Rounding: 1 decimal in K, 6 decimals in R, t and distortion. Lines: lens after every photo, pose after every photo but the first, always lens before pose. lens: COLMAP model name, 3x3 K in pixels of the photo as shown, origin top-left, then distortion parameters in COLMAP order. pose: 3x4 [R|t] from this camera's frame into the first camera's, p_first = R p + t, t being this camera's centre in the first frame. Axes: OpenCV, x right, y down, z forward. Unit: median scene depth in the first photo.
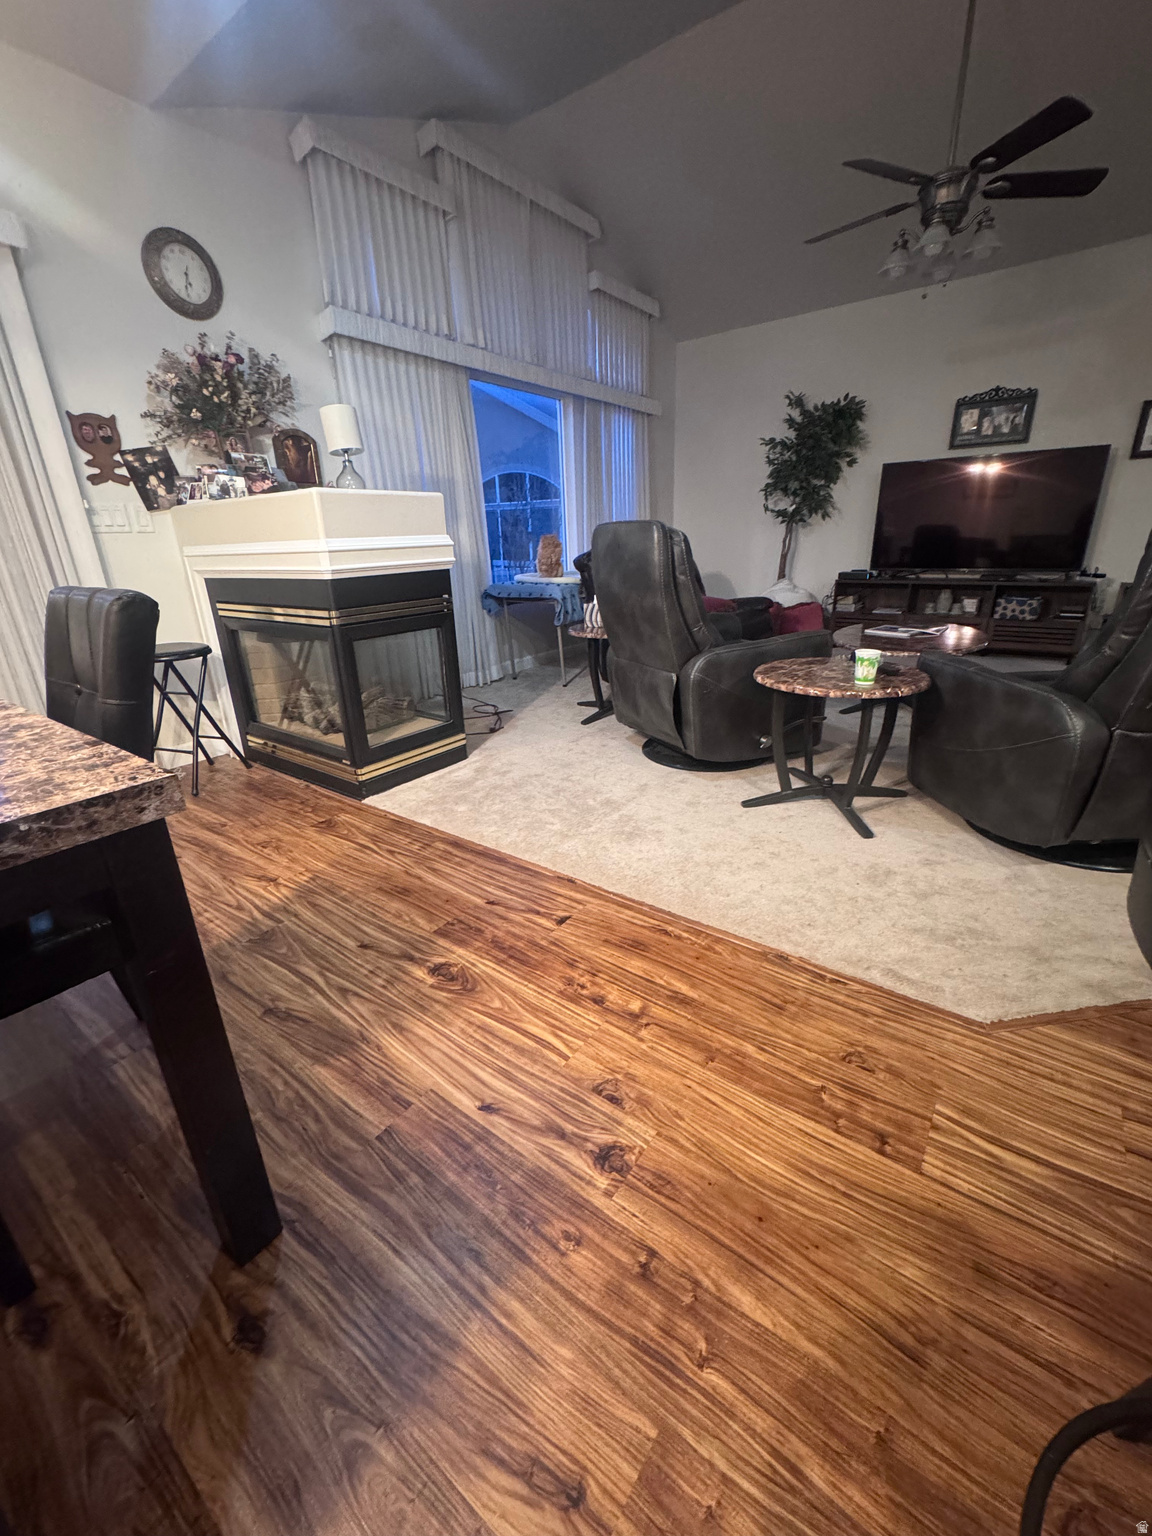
lens RADIAL K [[620.7, 0, 577.3], [0, 620.7, 769.0], [0, 0, 1]] dist [-0.003880, -0.000400]
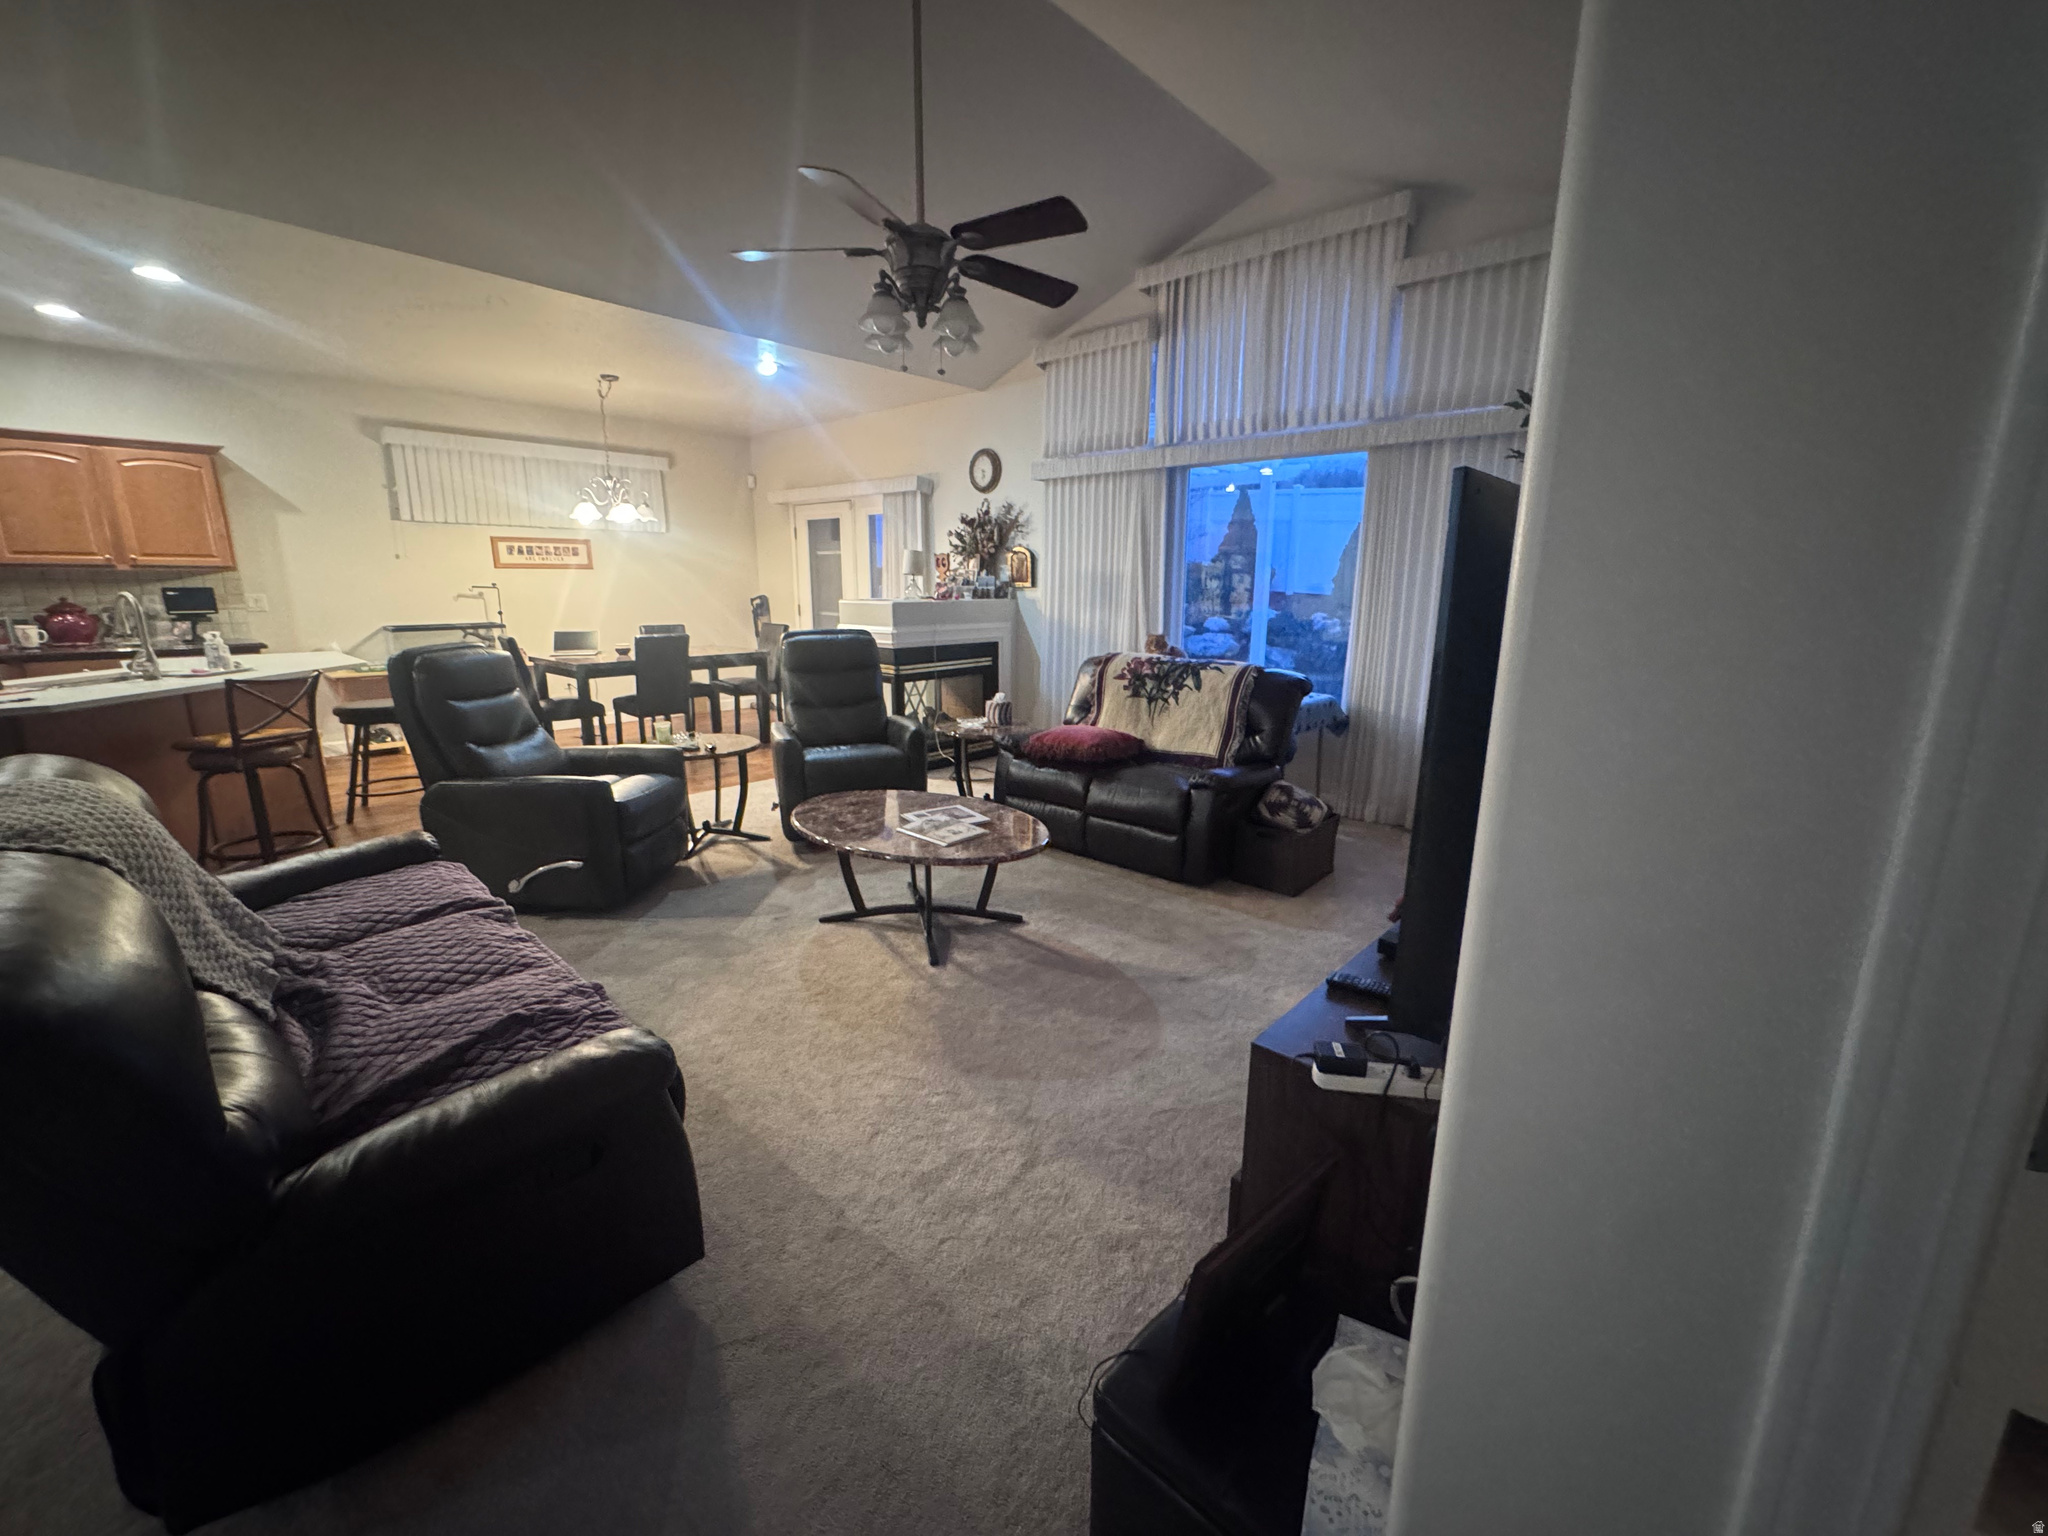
lens RADIAL K [[827.6, 0, 1024.4], [0, 827.6, 770.2], [0, 0, 1]] dist [-0.003880, -0.000400]
pose [[-0.095627, 0.251290, -0.963176, 2.671053], [-0.348101, 0.898074, 0.268865, -1.056365], [0.932567, 0.360993, 0.001594, 2.093404]]
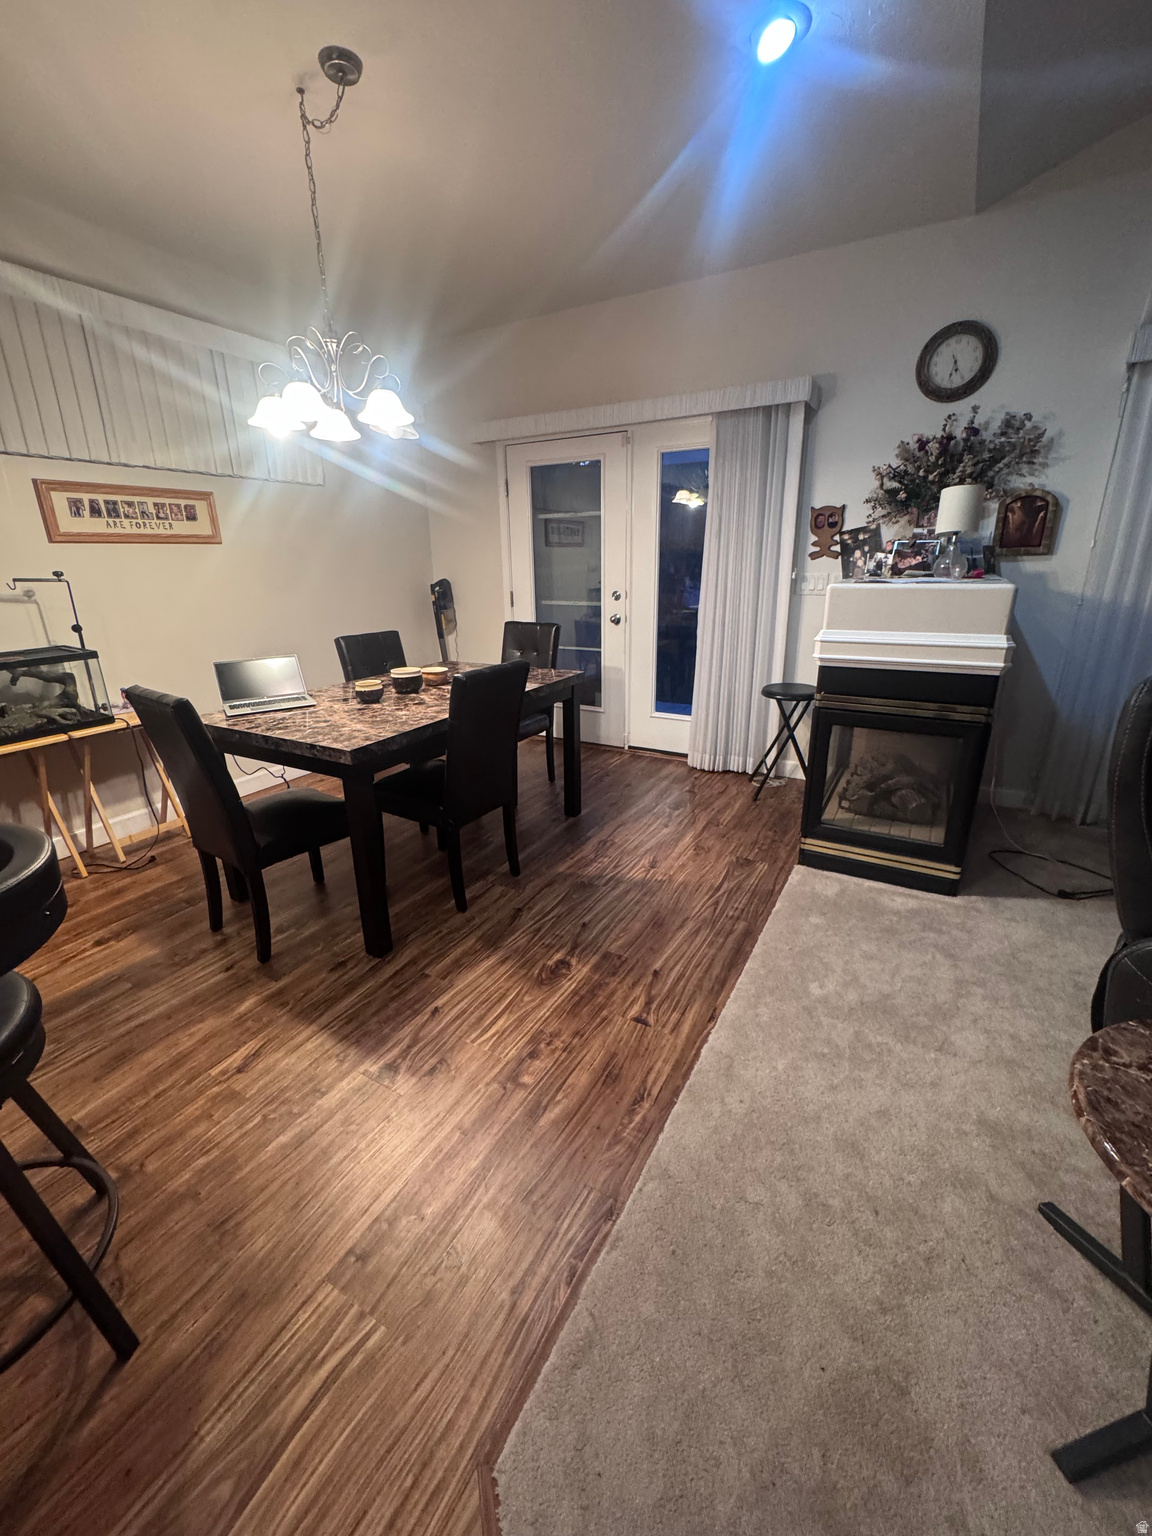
lens RADIAL K [[620.7, 0, 577.3], [0, 620.7, 769.0], [0, 0, 1]] dist [-0.003880, -0.000400]
pose [[0.119663, 0.345958, -0.930588, 0.761204], [-0.332121, 0.897270, 0.290865, -0.394834], [0.935616, 0.274262, 0.222270, 0.516167]]
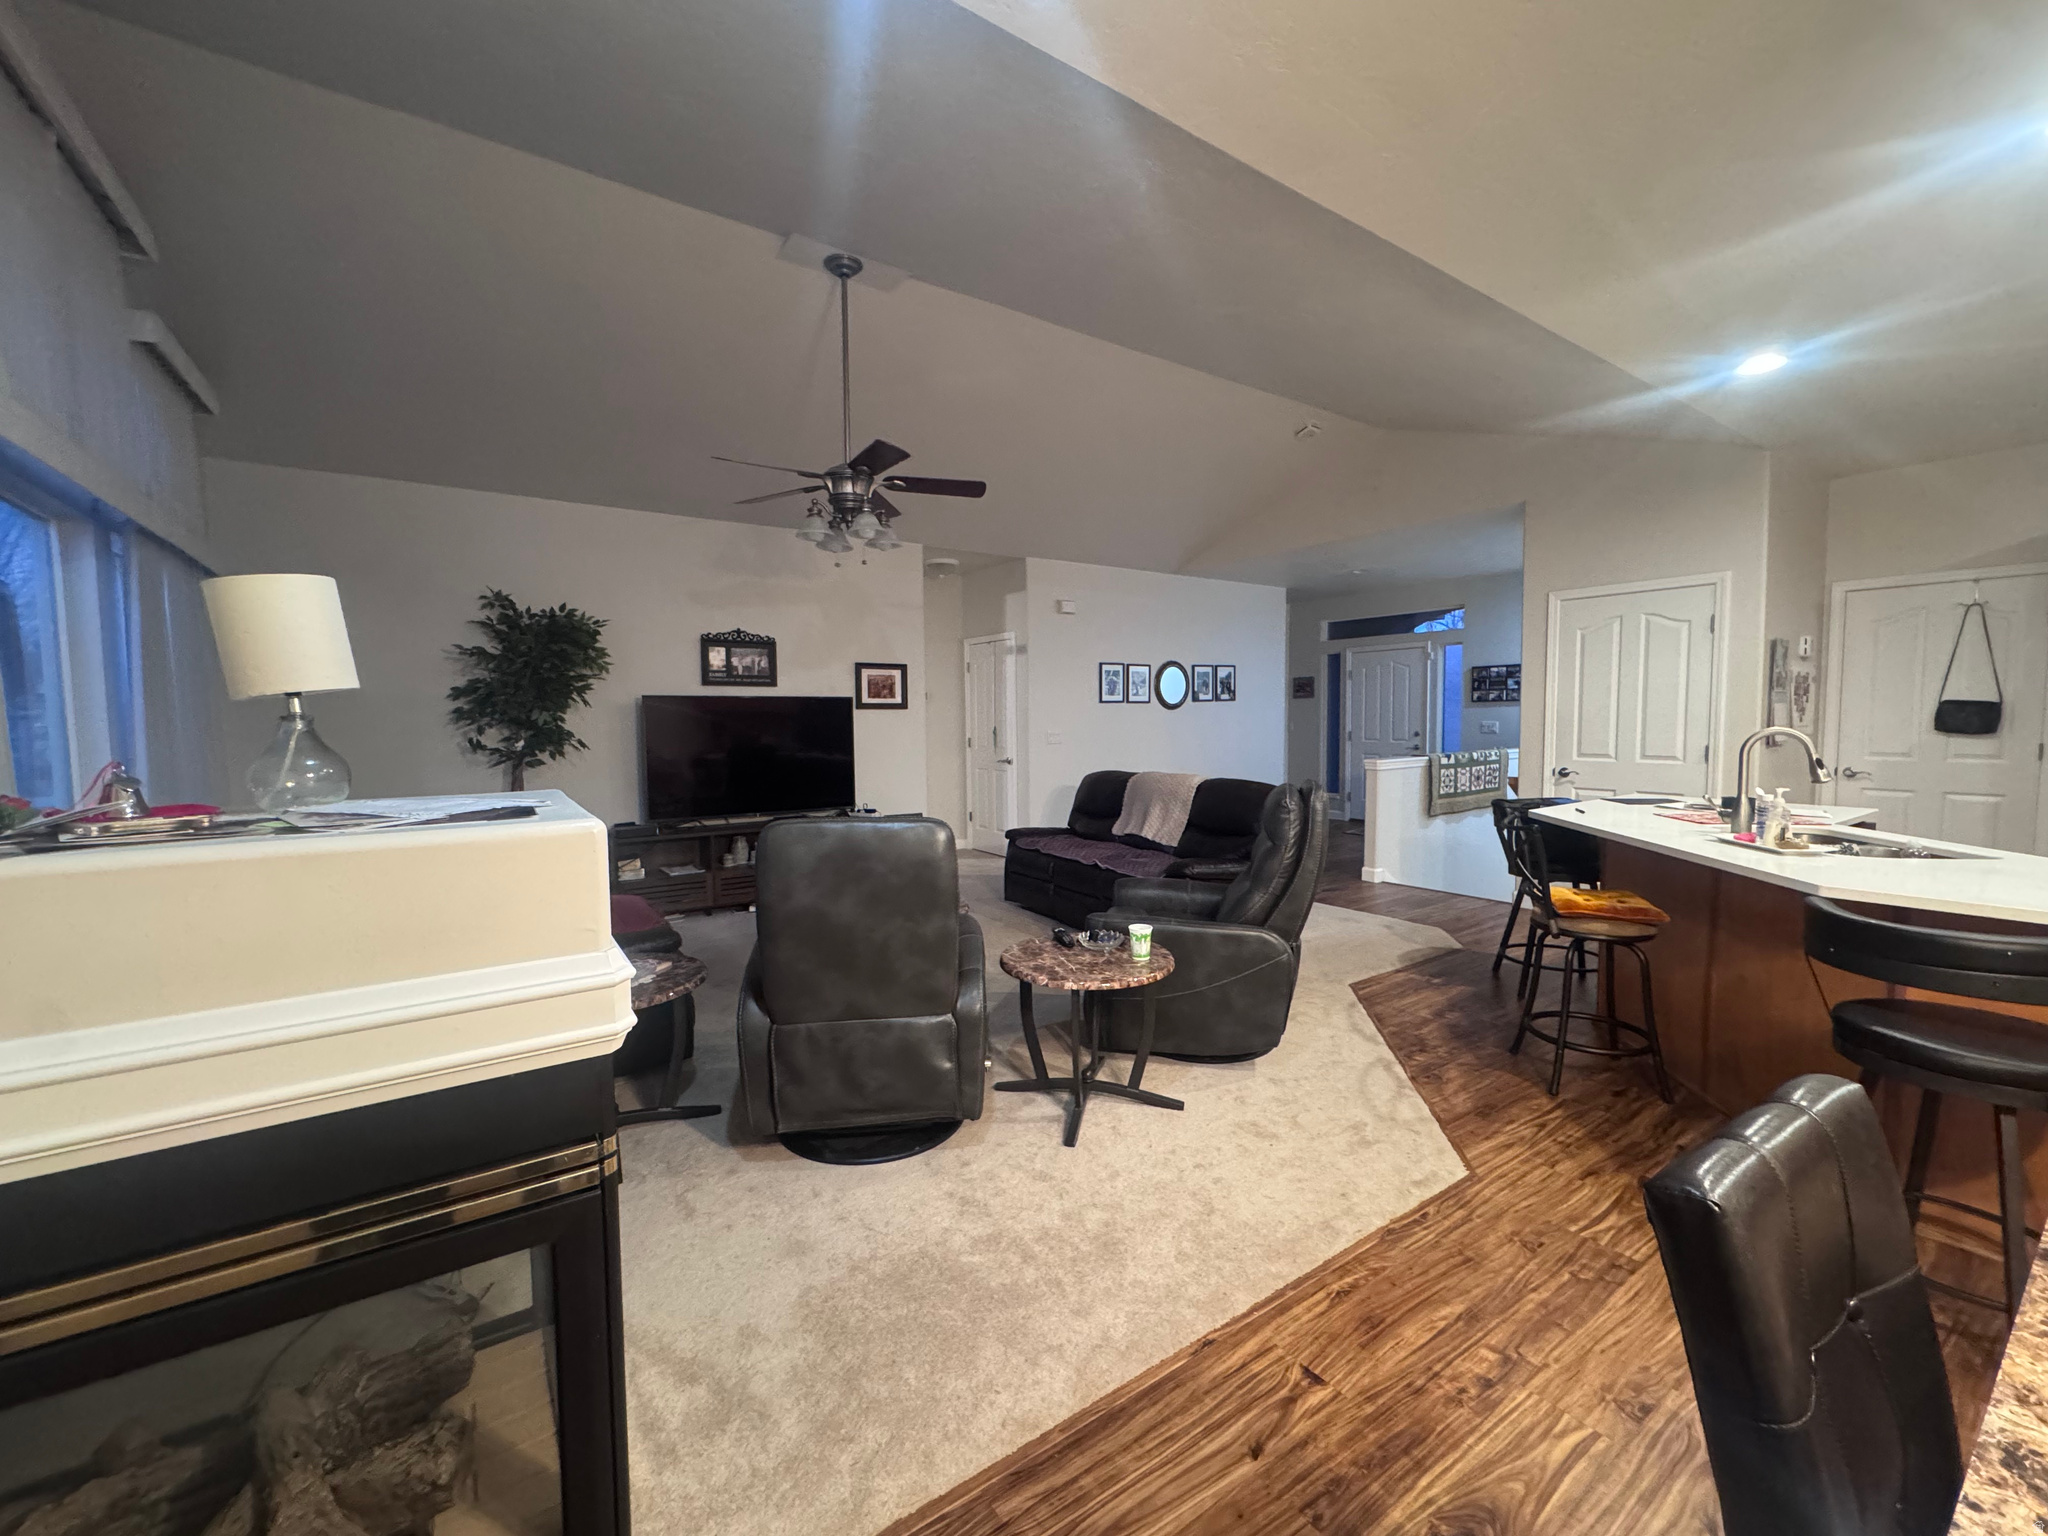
lens RADIAL K [[827.6, 0, 1024.4], [0, 827.6, 770.2], [0, 0, 1]] dist [-0.003880, -0.000400]
pose [[0.325028, -0.031462, 0.945181, -0.957629], [0.328678, 0.940901, -0.081706, -0.422988], [-0.886751, 0.337217, 0.316160, 0.719224]]
